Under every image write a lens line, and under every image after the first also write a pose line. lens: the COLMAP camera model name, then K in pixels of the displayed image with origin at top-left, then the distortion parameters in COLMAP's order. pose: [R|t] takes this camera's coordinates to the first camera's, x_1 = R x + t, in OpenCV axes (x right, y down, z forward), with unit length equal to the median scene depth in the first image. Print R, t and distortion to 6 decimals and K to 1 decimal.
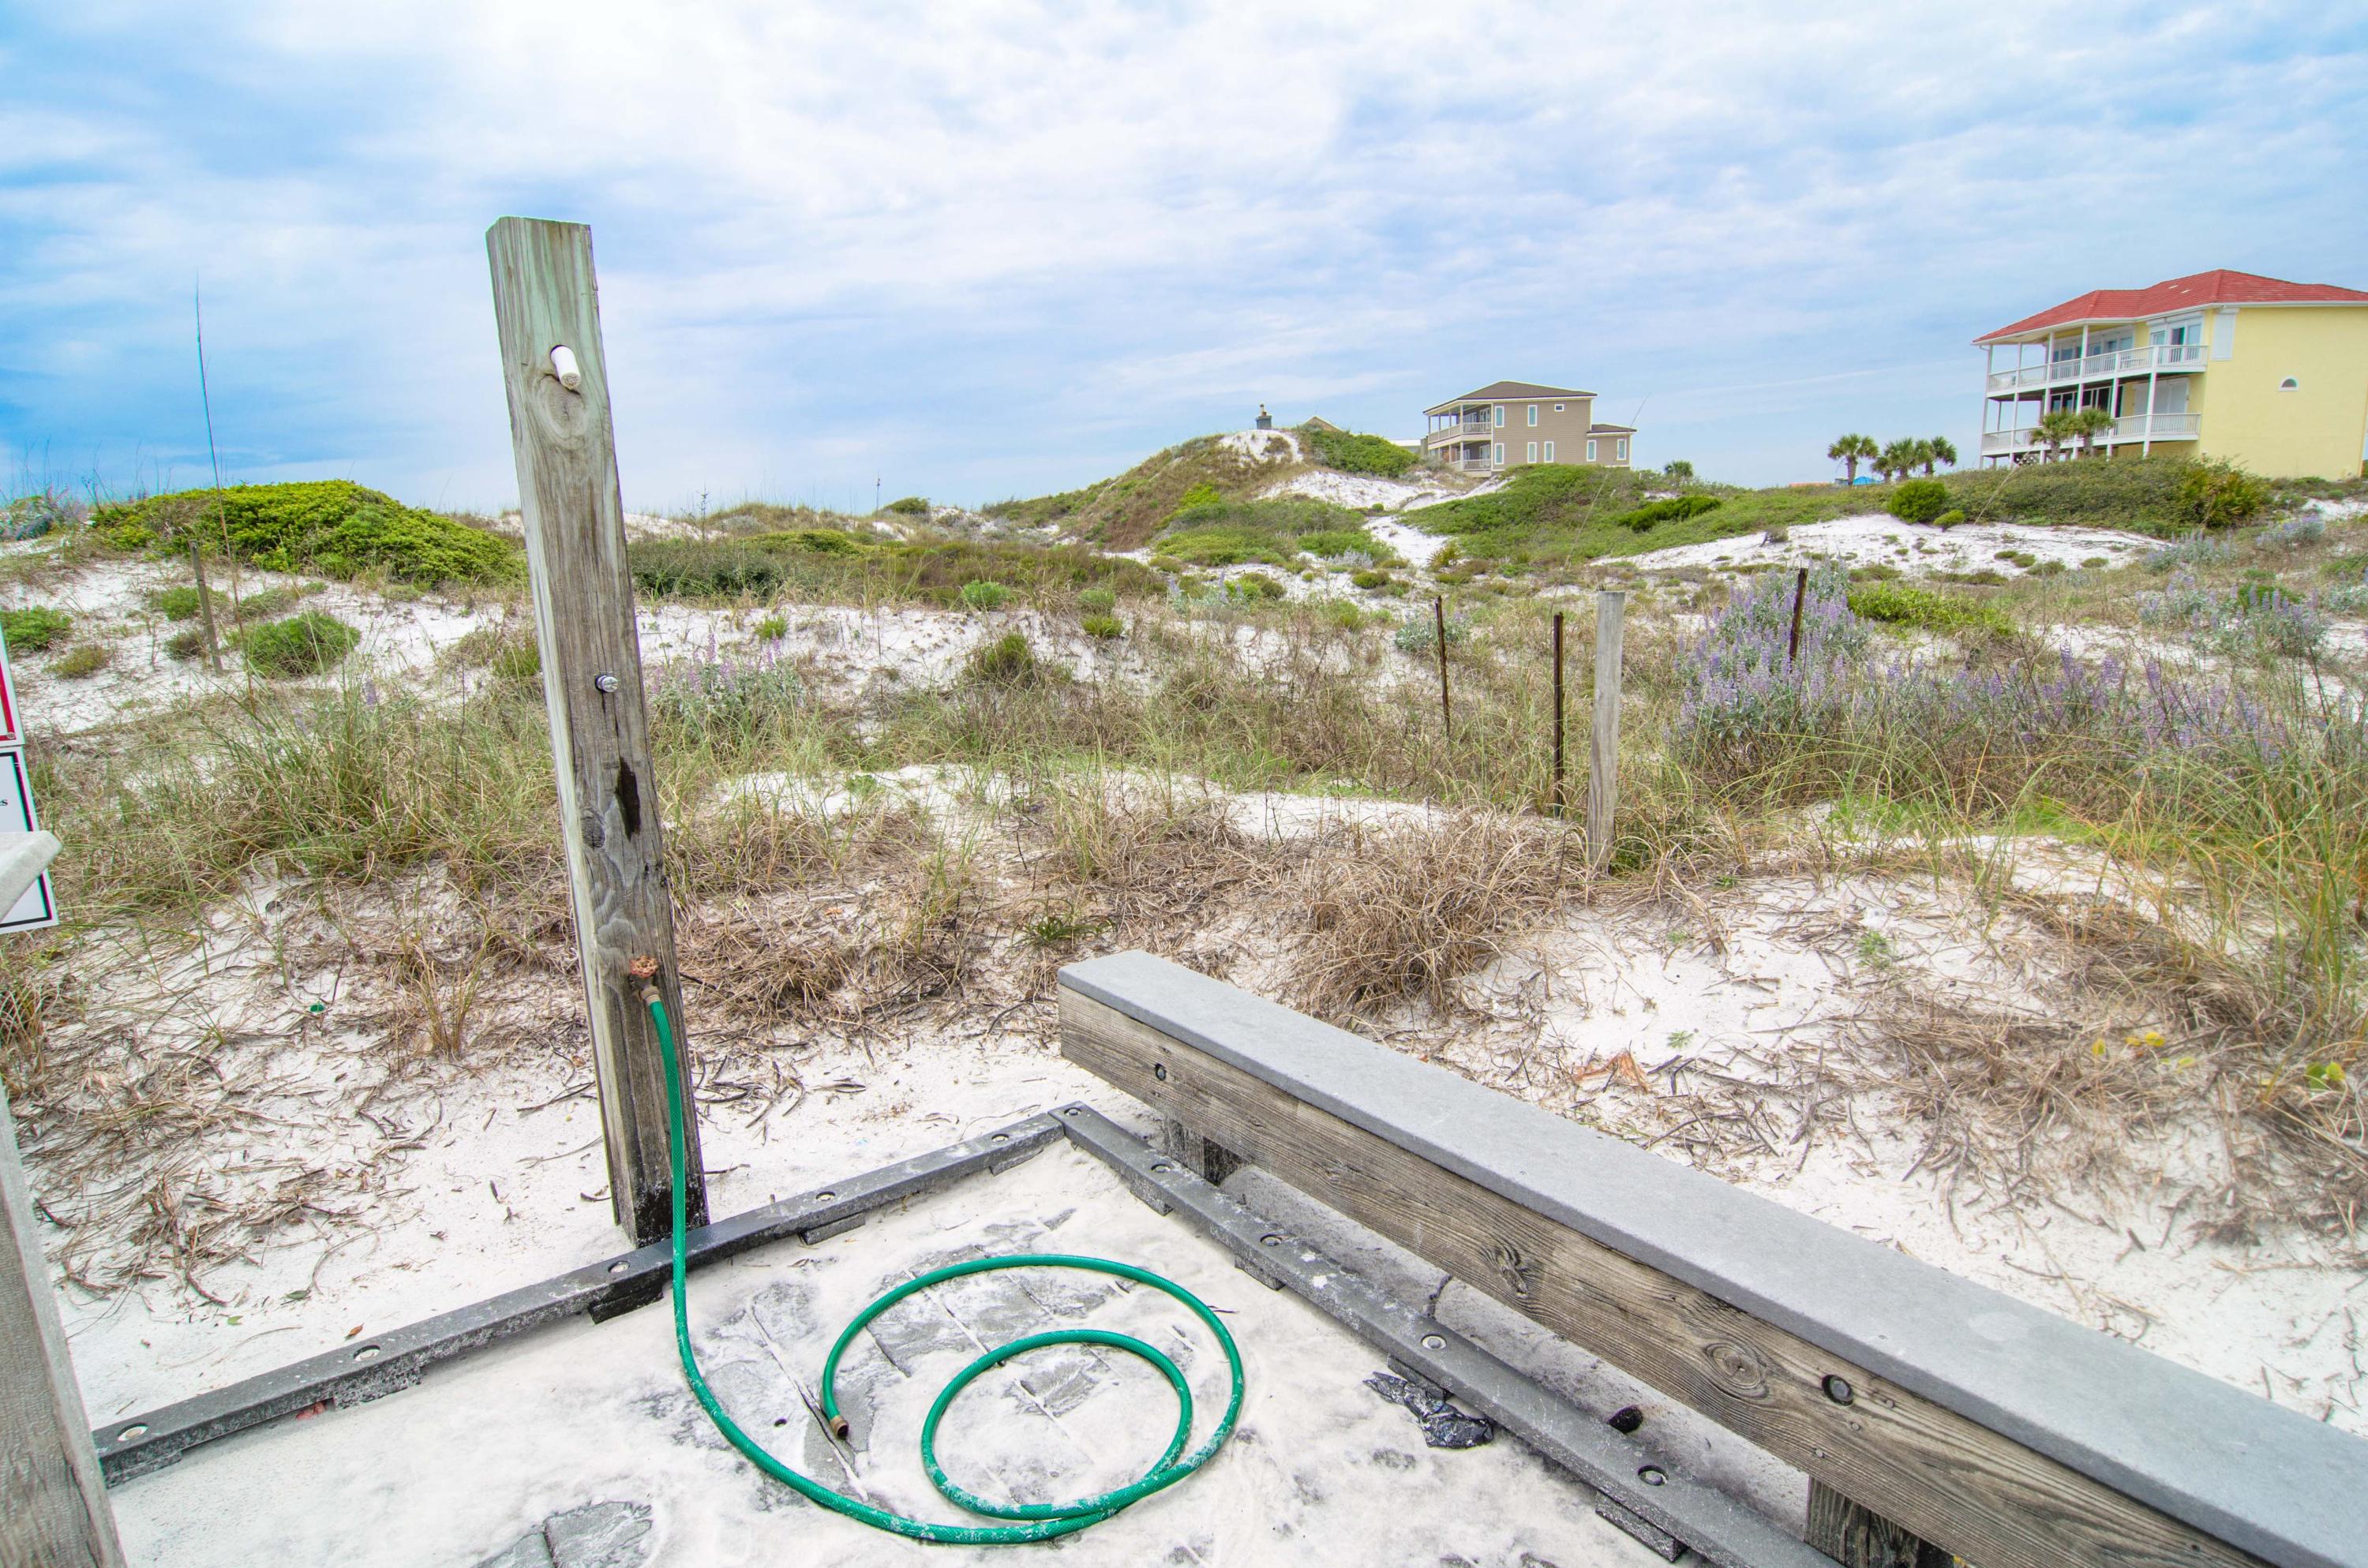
lens RADIAL K [[1271.1, 0, 1197.0], [0, 1271.1, 785.7], [0, 0, 1]] dist [-0.006307, -0.004512]
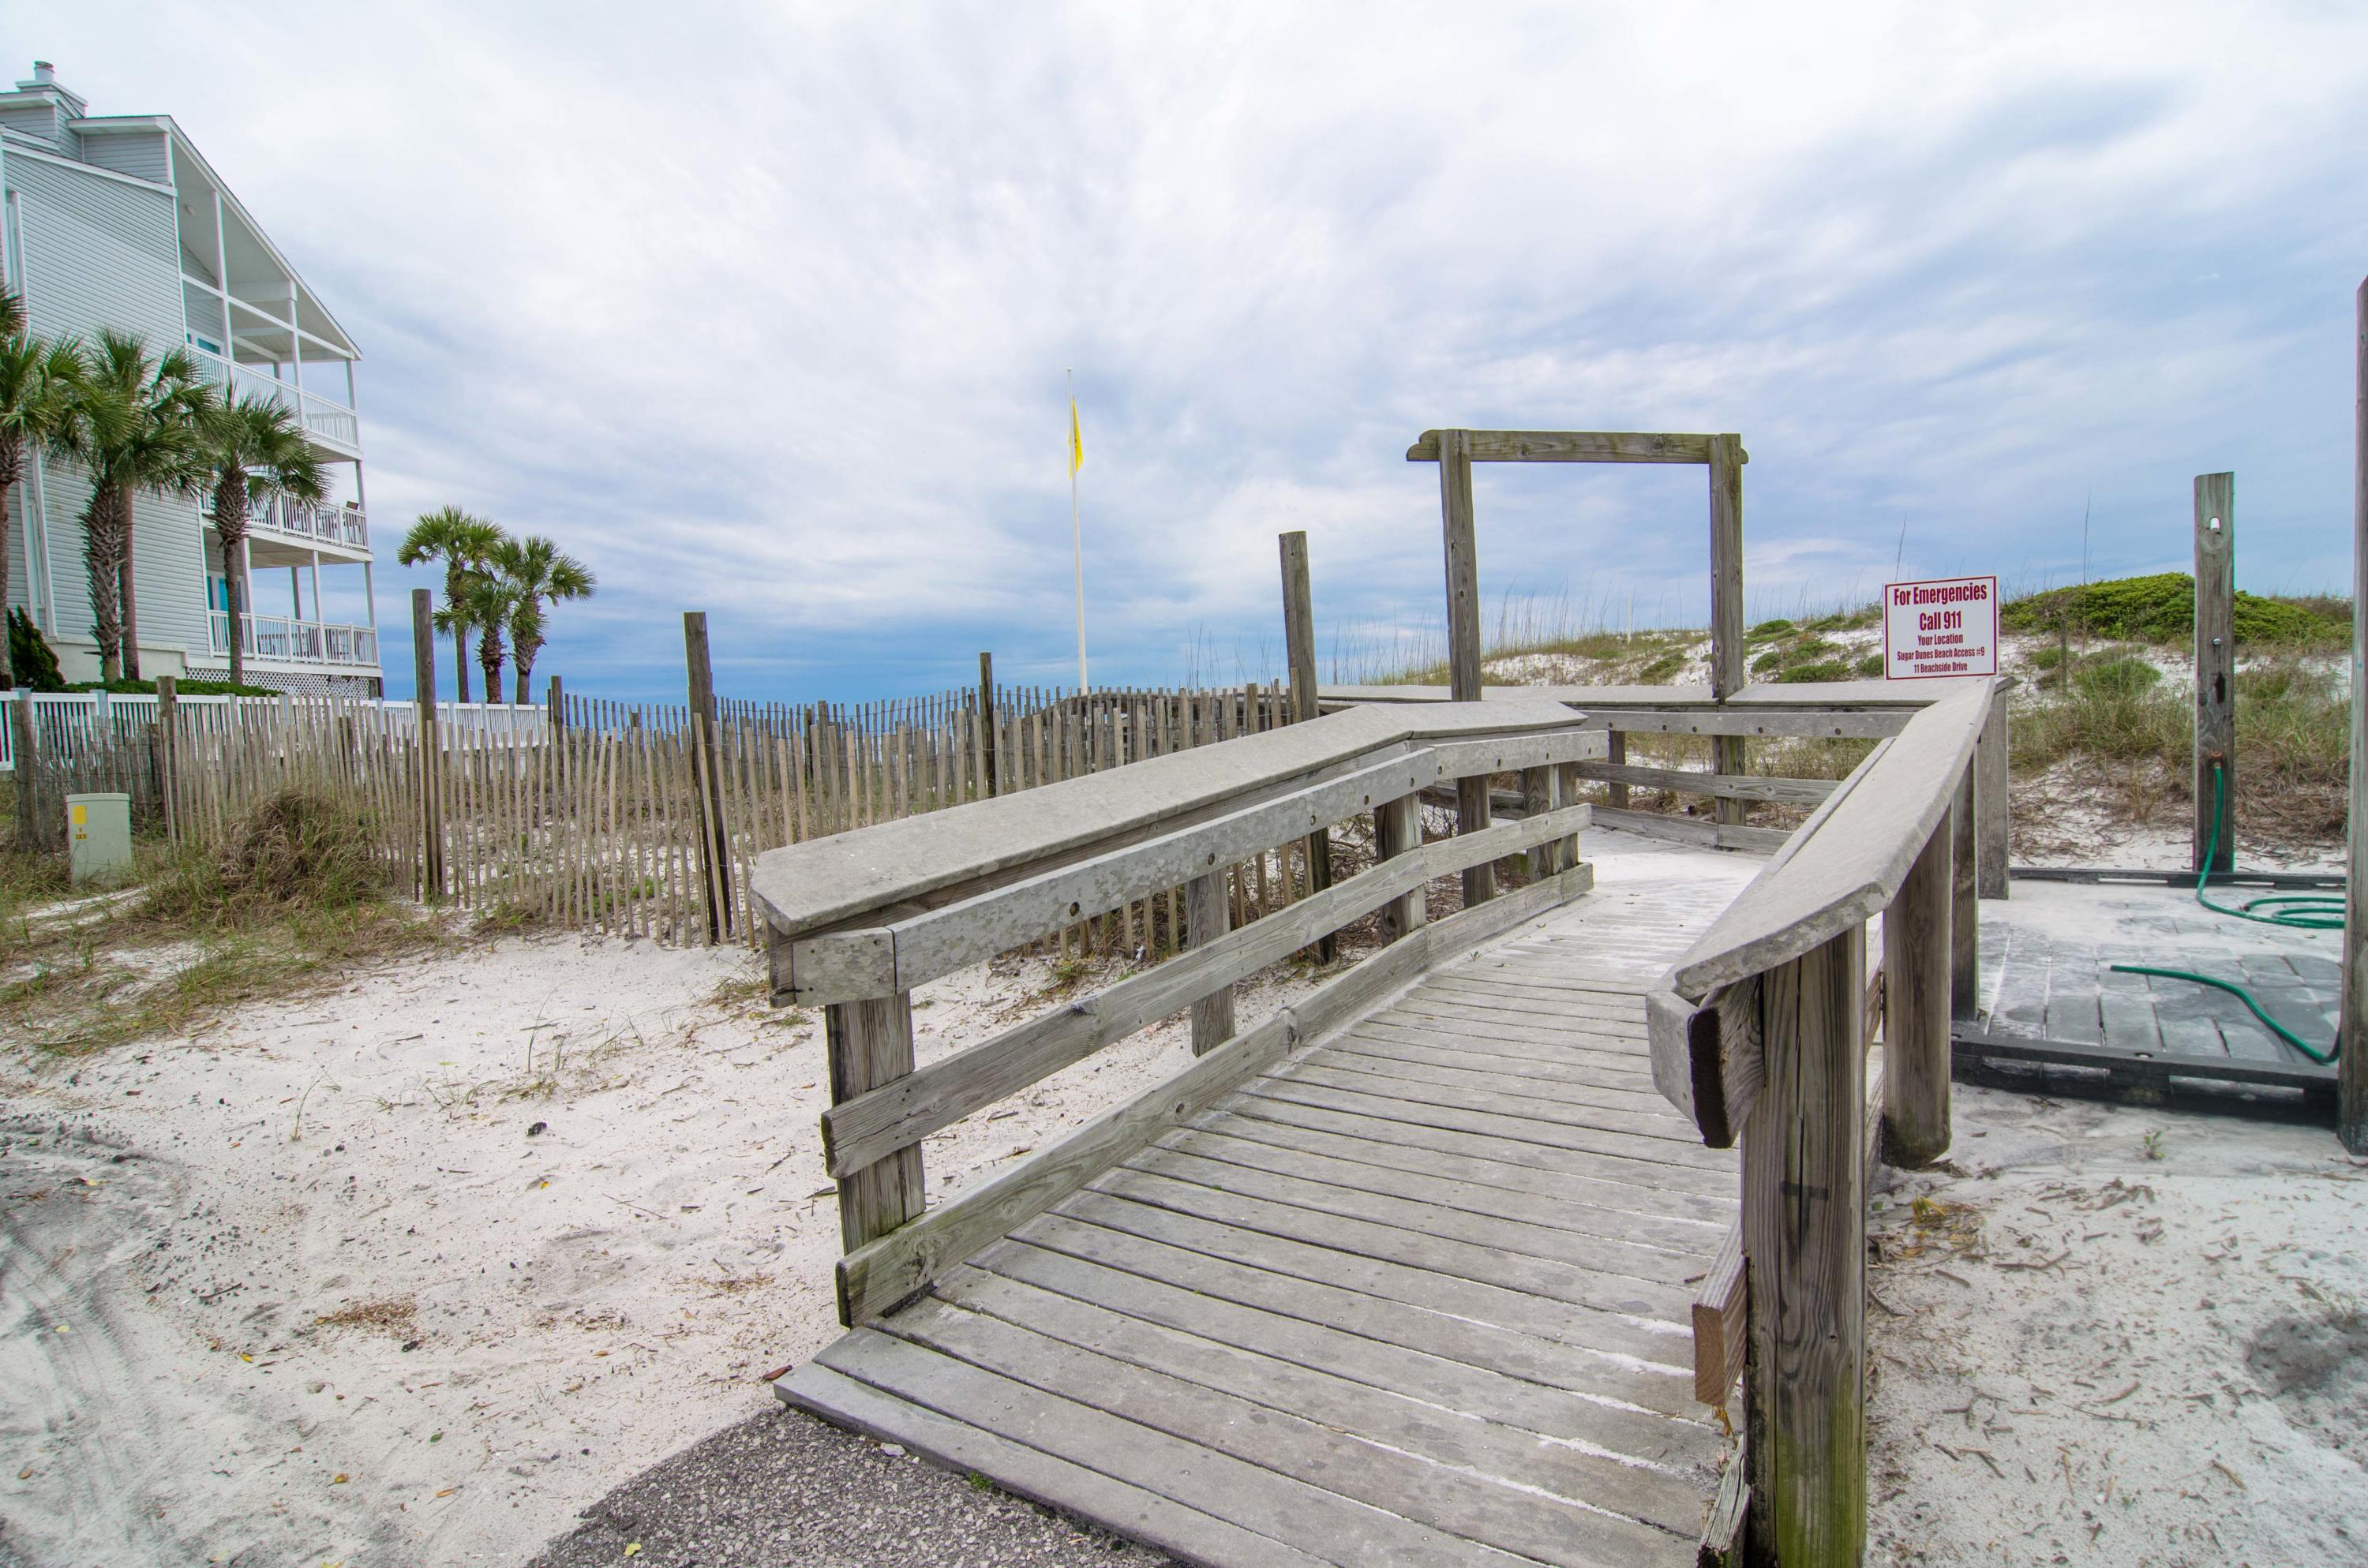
lens RADIAL K [[1271.1, 0, 1192.4], [0, 1271.1, 794.2], [0, 0, 1]] dist [-0.006307, -0.004512]
pose [[0.310049, 0.084545, -0.946954, 0.418396], [-0.149904, 0.987926, 0.039122, 0.135583], [0.938828, 0.129822, 0.318979, -0.540219]]
